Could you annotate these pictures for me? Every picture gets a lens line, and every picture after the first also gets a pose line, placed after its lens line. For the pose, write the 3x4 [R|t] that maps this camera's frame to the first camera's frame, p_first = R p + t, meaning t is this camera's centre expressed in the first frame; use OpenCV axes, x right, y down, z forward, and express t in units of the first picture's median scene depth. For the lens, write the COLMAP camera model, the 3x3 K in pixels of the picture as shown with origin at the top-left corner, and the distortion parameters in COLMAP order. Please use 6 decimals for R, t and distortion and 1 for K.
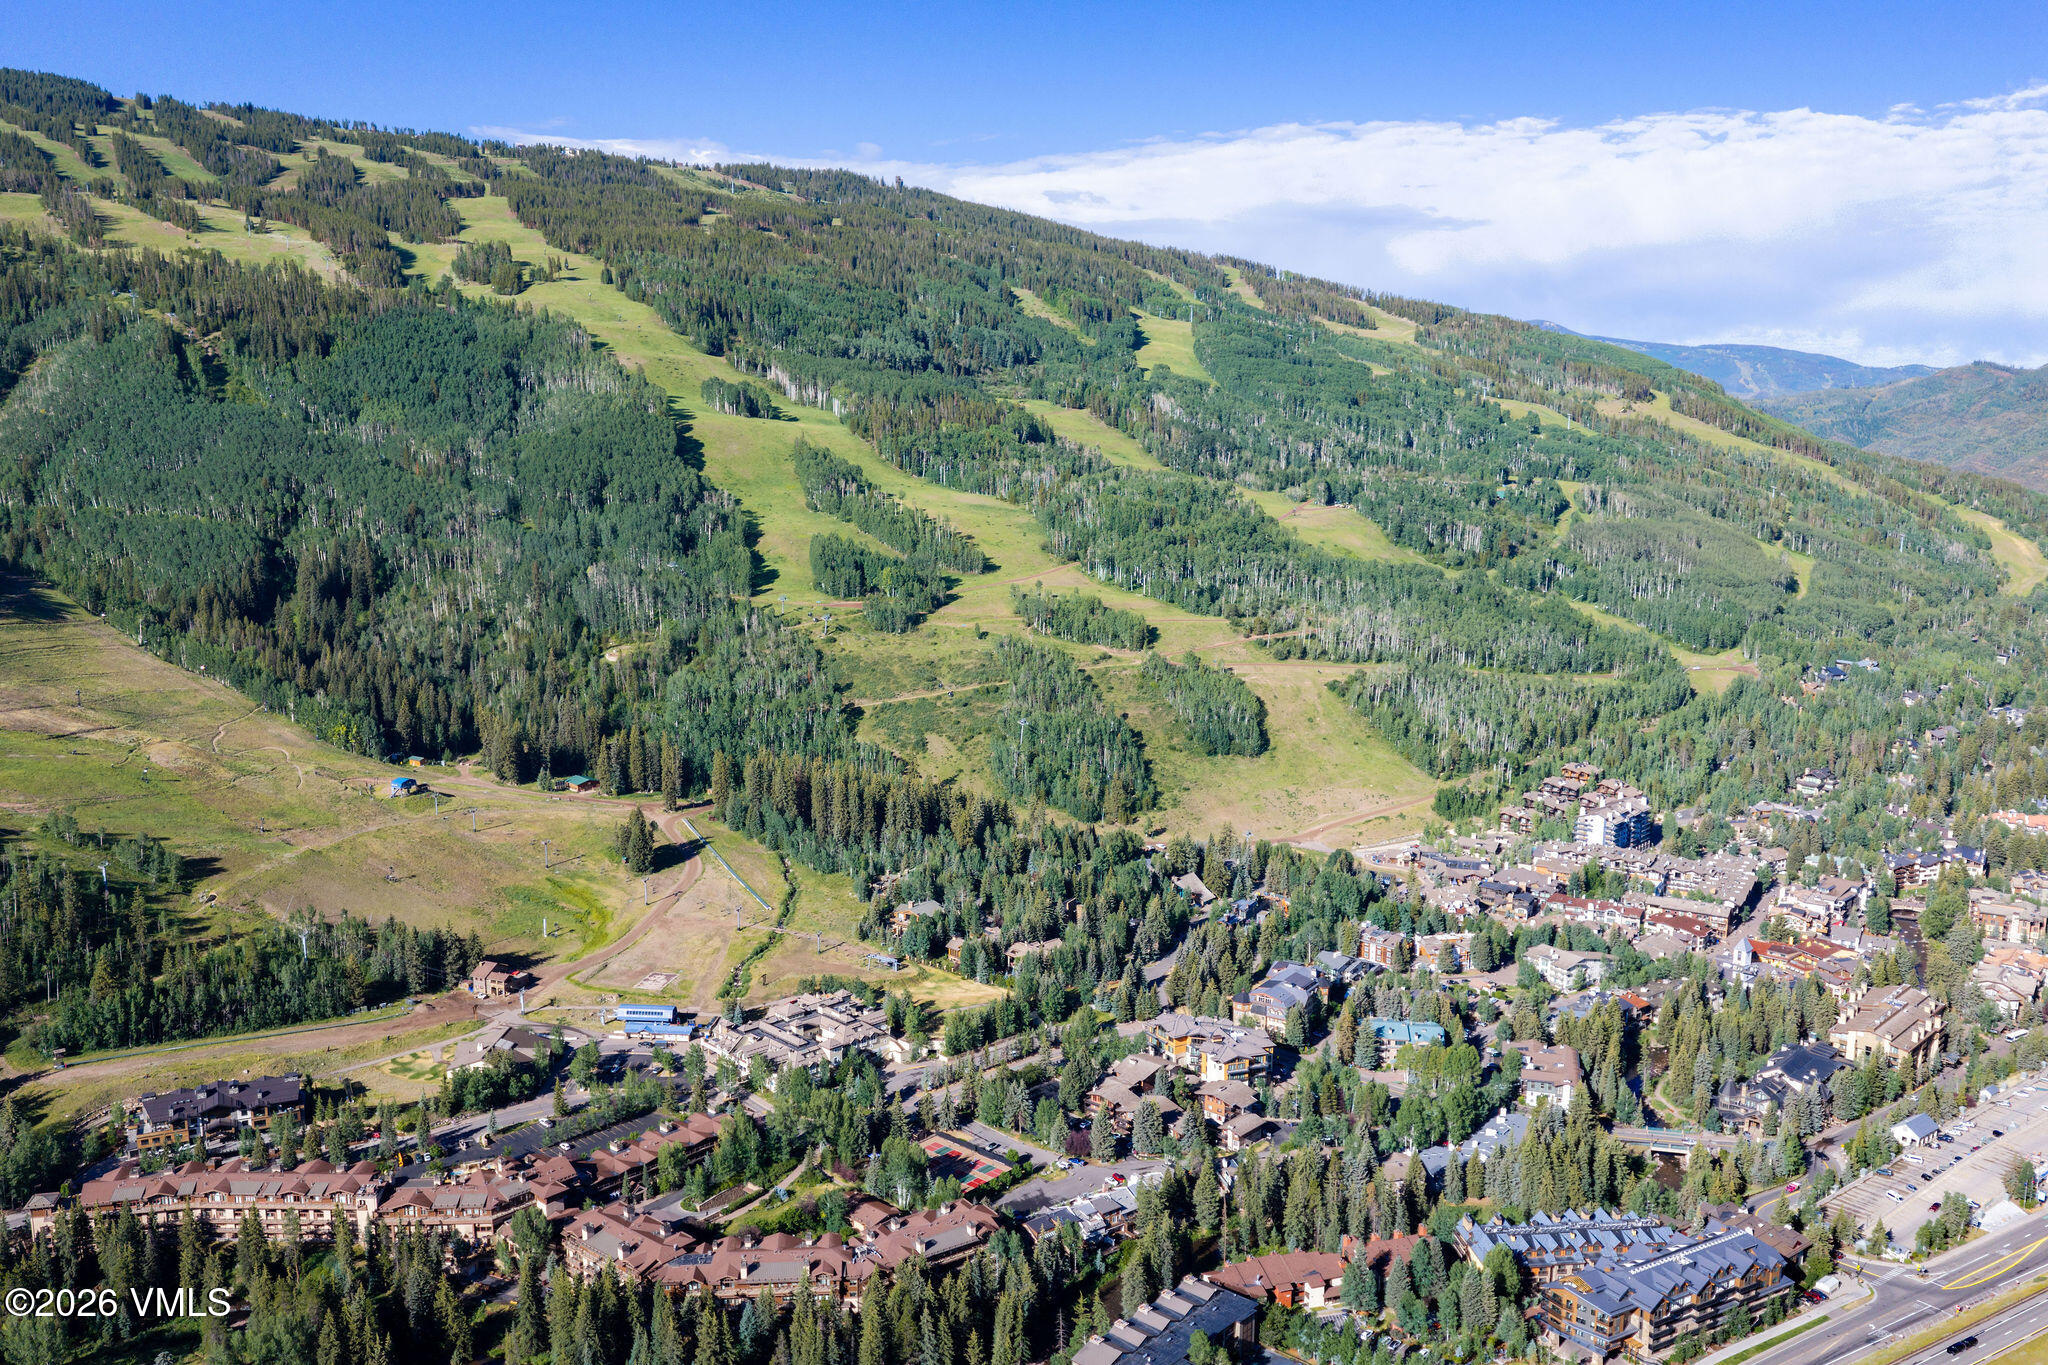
lens RADIAL K [[1699.7, 0, 1024.0], [0, 1699.7, 682.5], [0, 0, 1]] dist [0.034760, -0.053966]
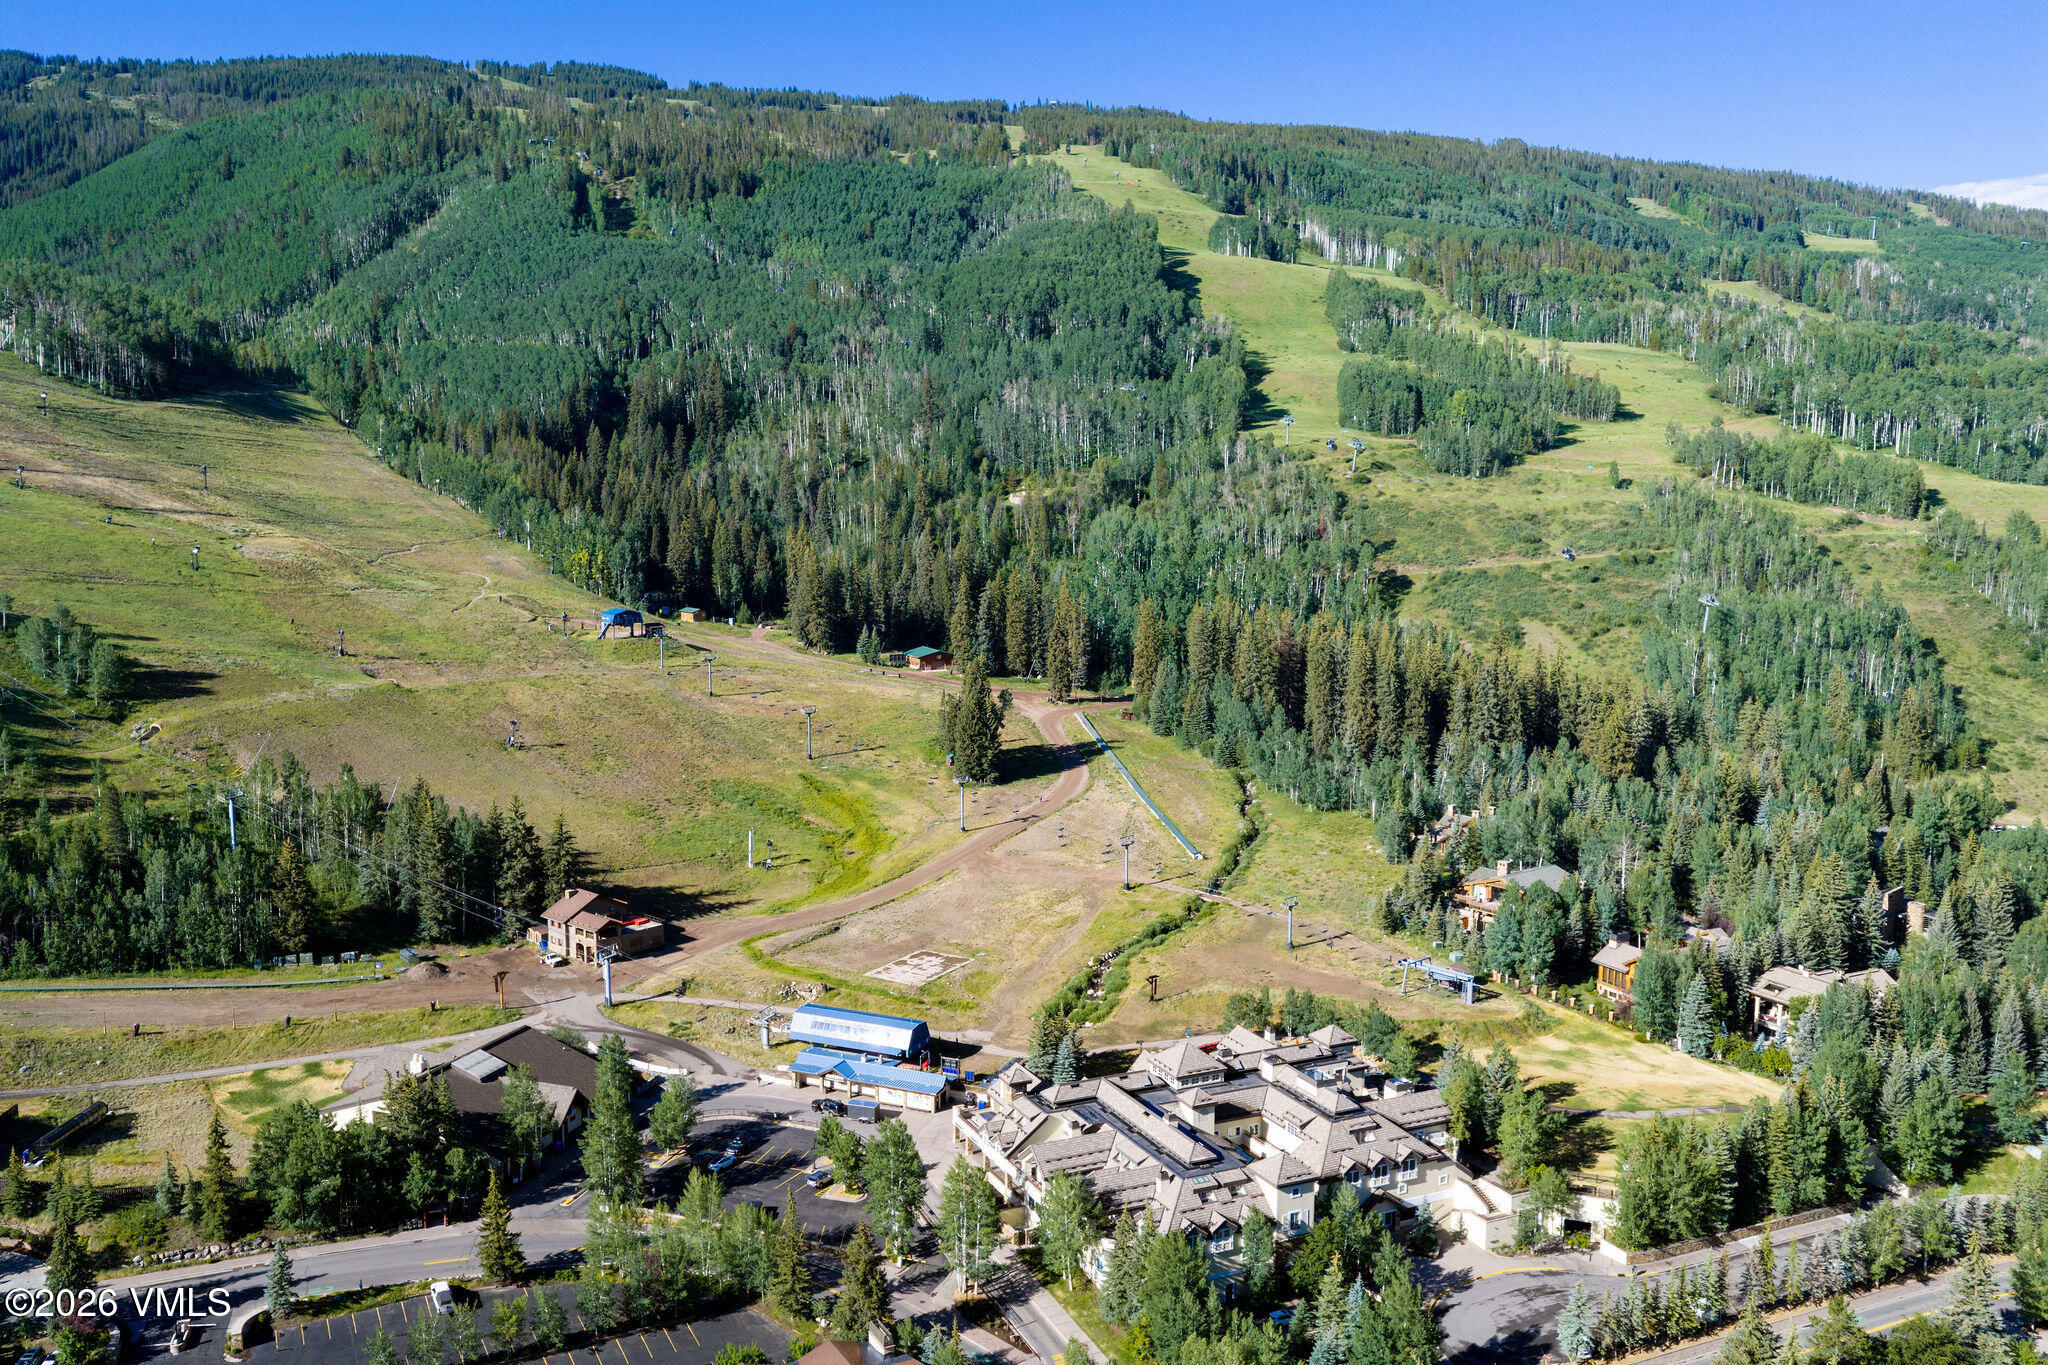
lens RADIAL K [[1699.7, 0, 1024.0], [0, 1699.7, 682.5], [0, 0, 1]] dist [0.034760, -0.053966]
pose [[0.949391, 0.041641, -0.311325, -0.043909], [-0.055451, 0.997825, -0.035634, 0.094690], [0.309164, 0.051093, 0.949635, 0.477935]]
